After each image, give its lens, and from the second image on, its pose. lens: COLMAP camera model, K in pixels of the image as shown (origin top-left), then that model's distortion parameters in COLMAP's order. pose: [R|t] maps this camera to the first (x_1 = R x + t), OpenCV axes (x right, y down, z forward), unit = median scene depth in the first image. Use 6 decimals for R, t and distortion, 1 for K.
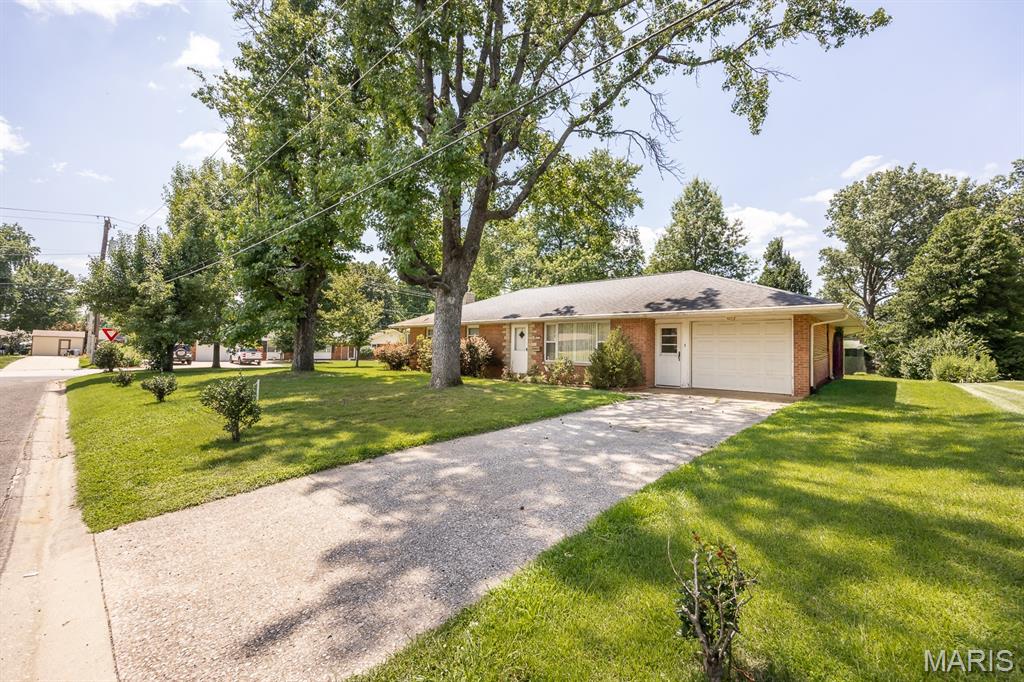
lens RADIAL K [[425.9, 0, 512.0], [0, 425.9, 341.0], [0, 0, 1]] dist [0.000323, -0.000109]
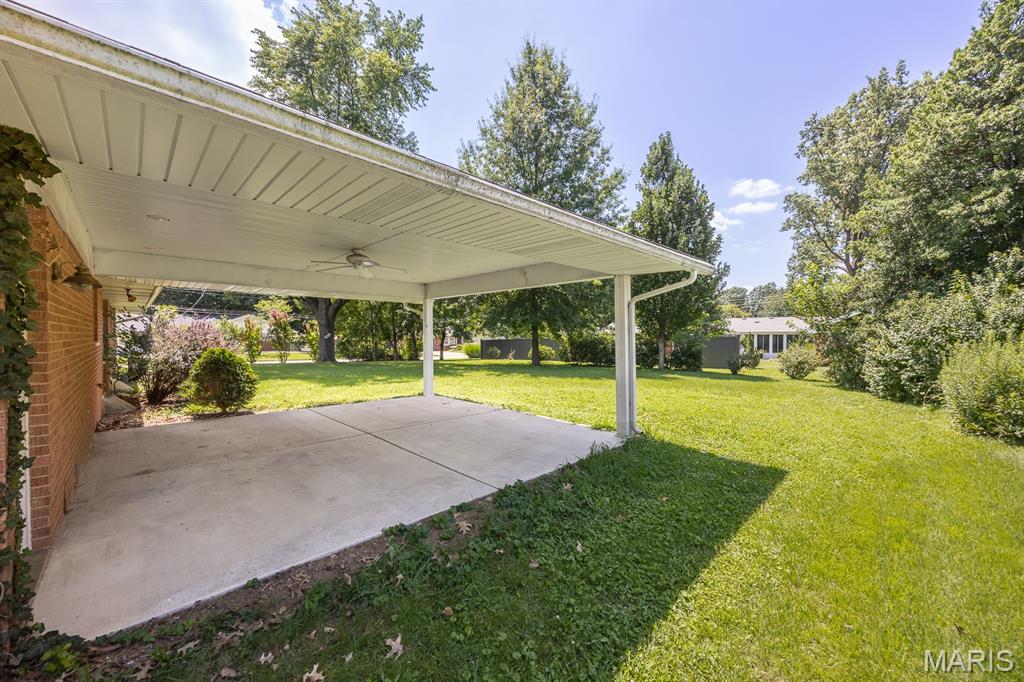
lens RADIAL K [[396.4, 0, 512.0], [0, 396.4, 341.0], [0, 0, 1]] dist [0.000507, 0.000126]
pose [[0.998930, -0.009562, -0.045243, 0.581984], [0.011073, 0.999385, 0.033274, 0.017045], [0.044897, -0.033740, 0.998422, 0.592924]]
